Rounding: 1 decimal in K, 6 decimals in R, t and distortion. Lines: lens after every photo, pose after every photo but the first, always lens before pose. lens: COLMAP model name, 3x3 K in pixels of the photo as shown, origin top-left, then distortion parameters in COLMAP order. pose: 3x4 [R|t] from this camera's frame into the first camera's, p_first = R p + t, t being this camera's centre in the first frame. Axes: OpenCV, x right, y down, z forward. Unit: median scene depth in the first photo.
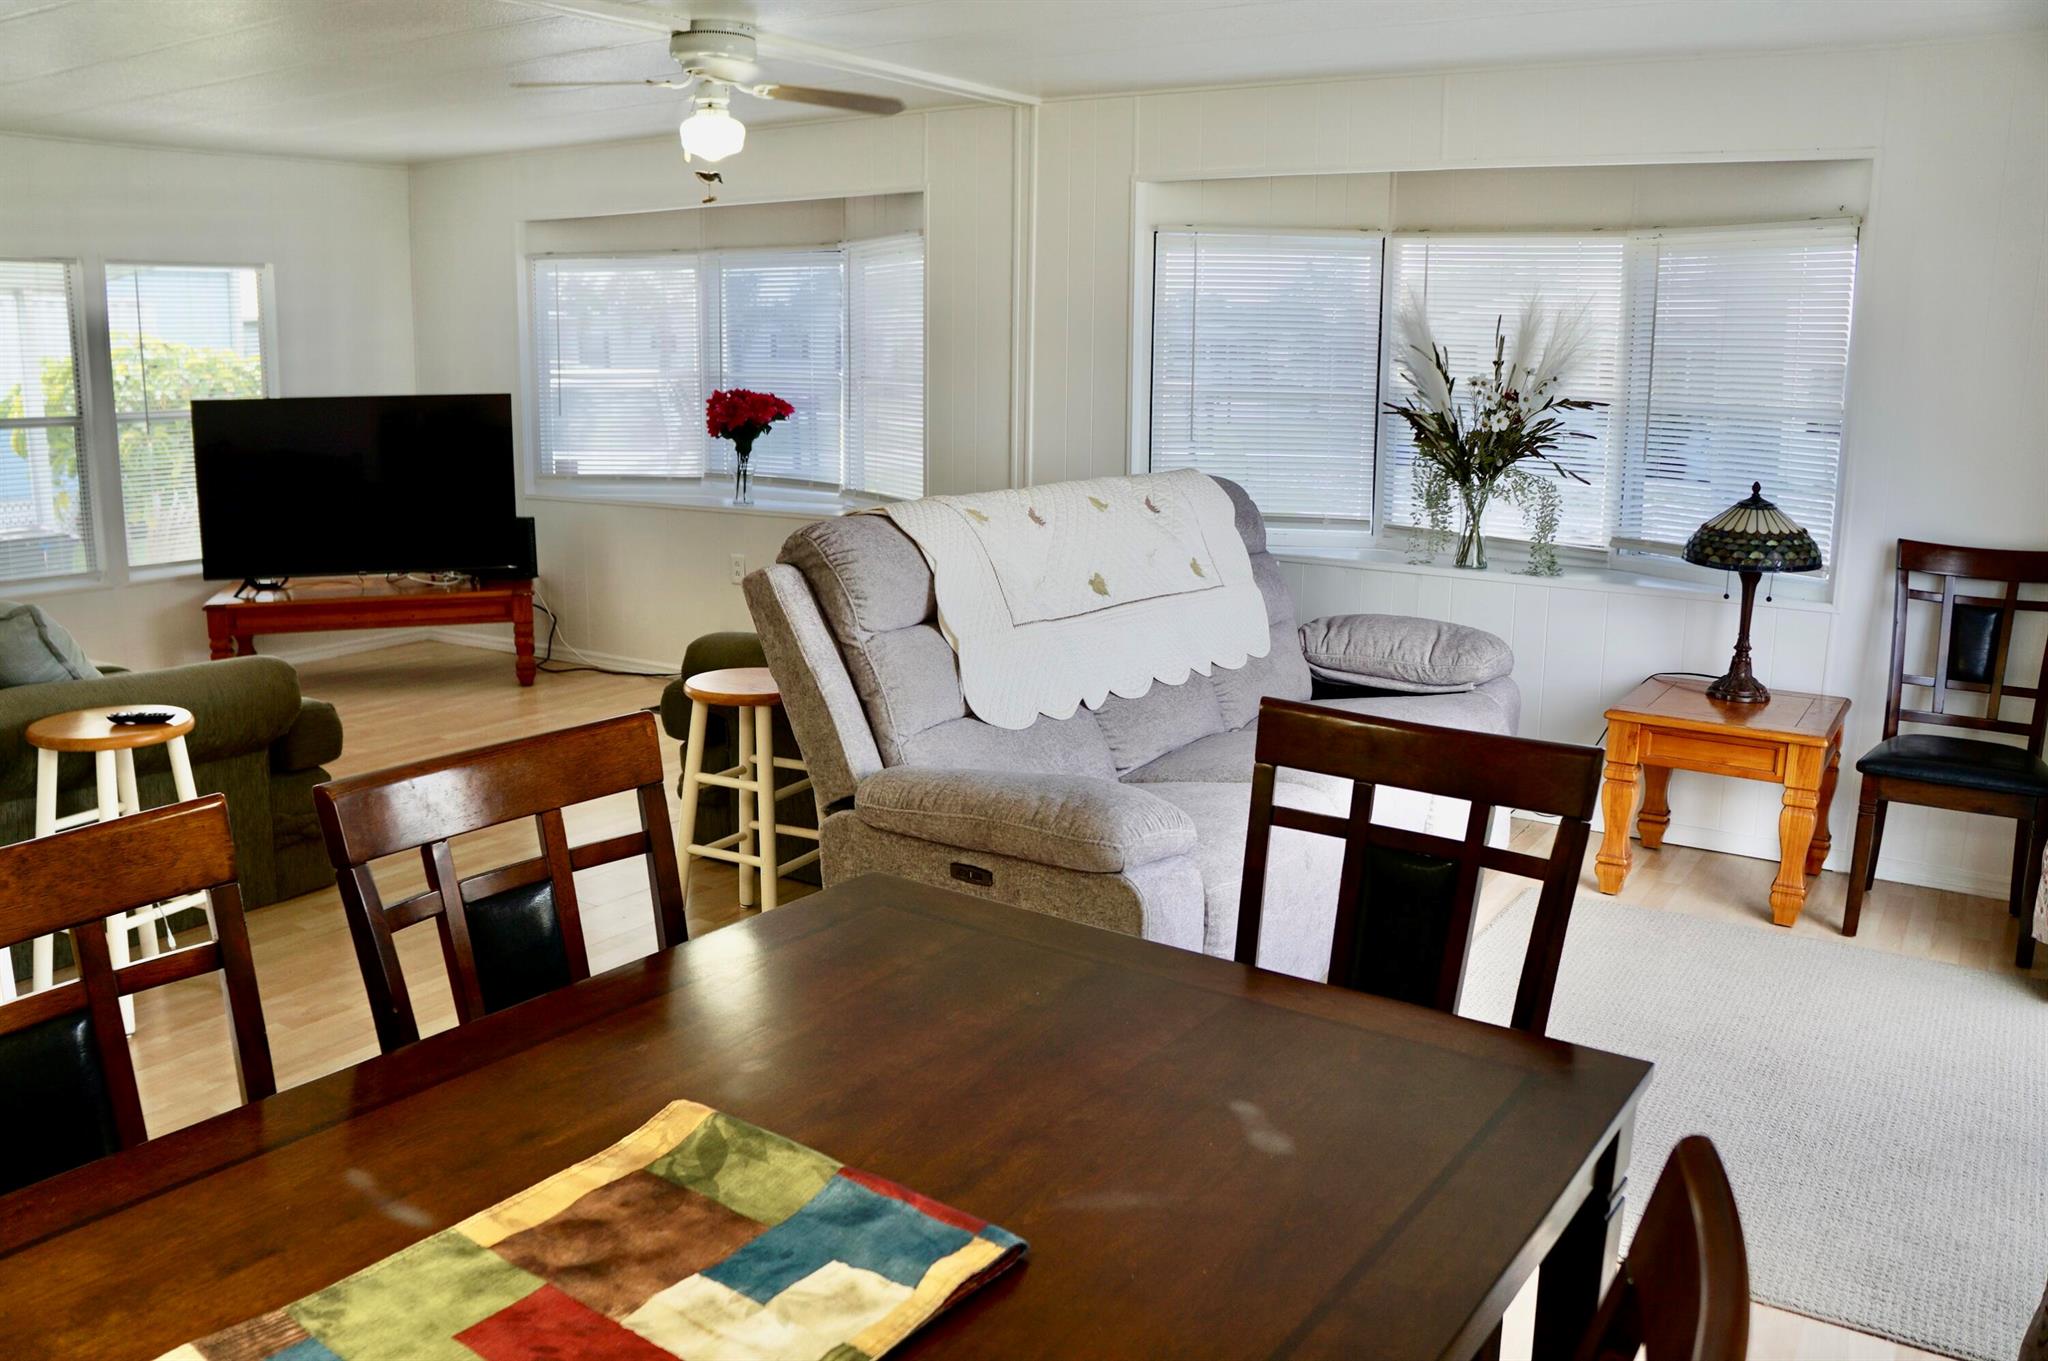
lens RADIAL K [[1630.6, 0, 1027.5], [0, 1630.6, 661.8], [0, 0, 1]] dist [-0.173416, 0.128107]
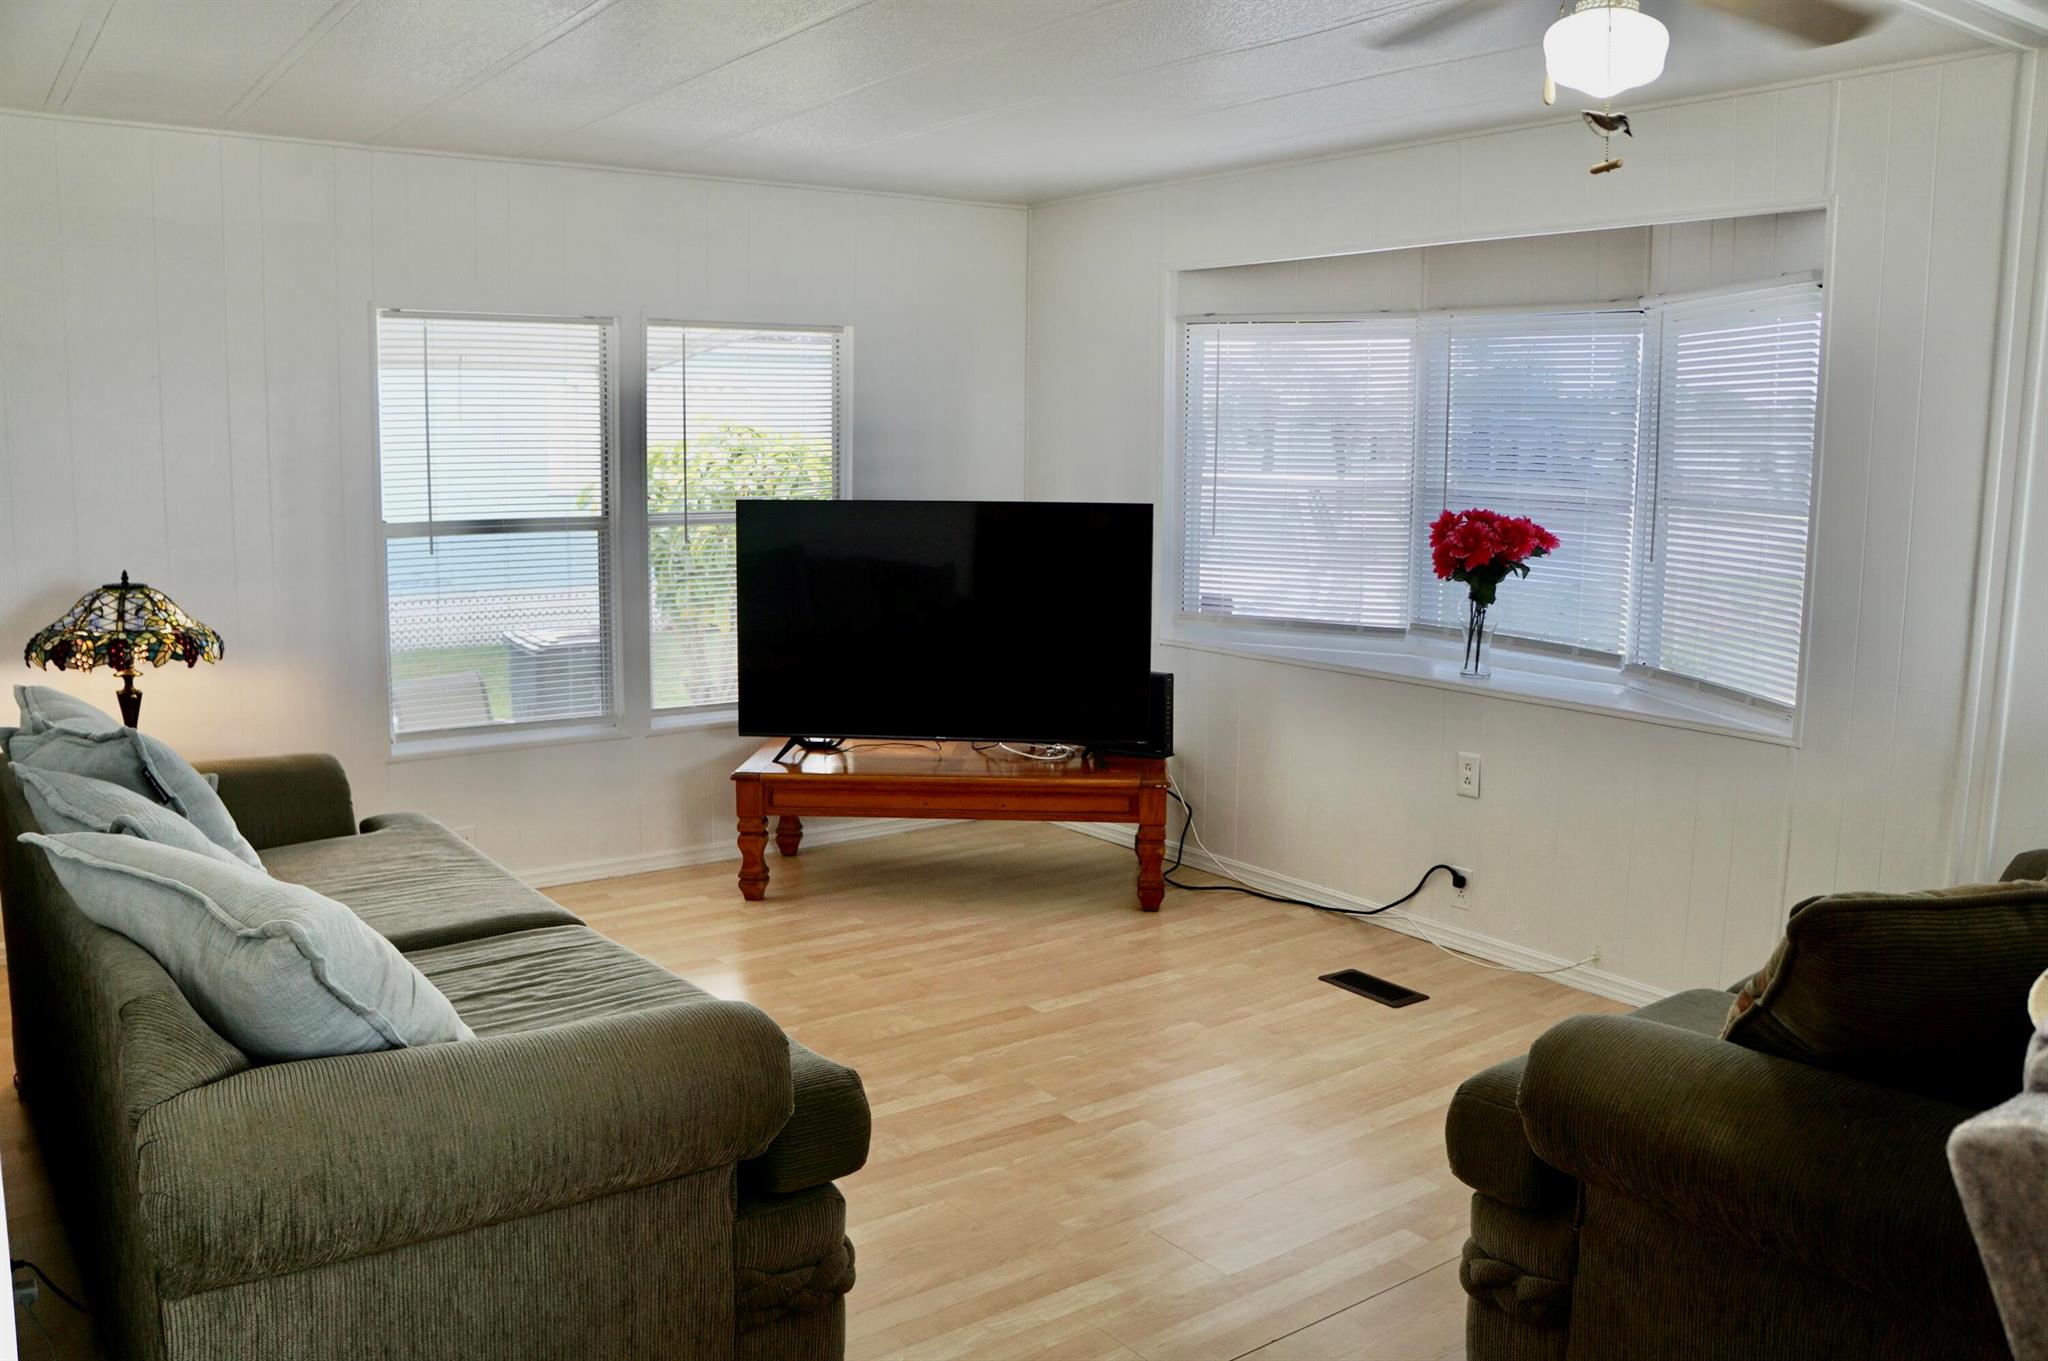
lens RADIAL K [[1630.6, 0, 1027.5], [0, 1630.6, 661.8], [0, 0, 1]] dist [-0.173416, 0.128107]
pose [[0.937618, 0.049578, -0.344113, -0.120836], [-0.070162, 0.996398, -0.047617, -0.058283], [0.340513, 0.068790, 0.937720, 0.296961]]
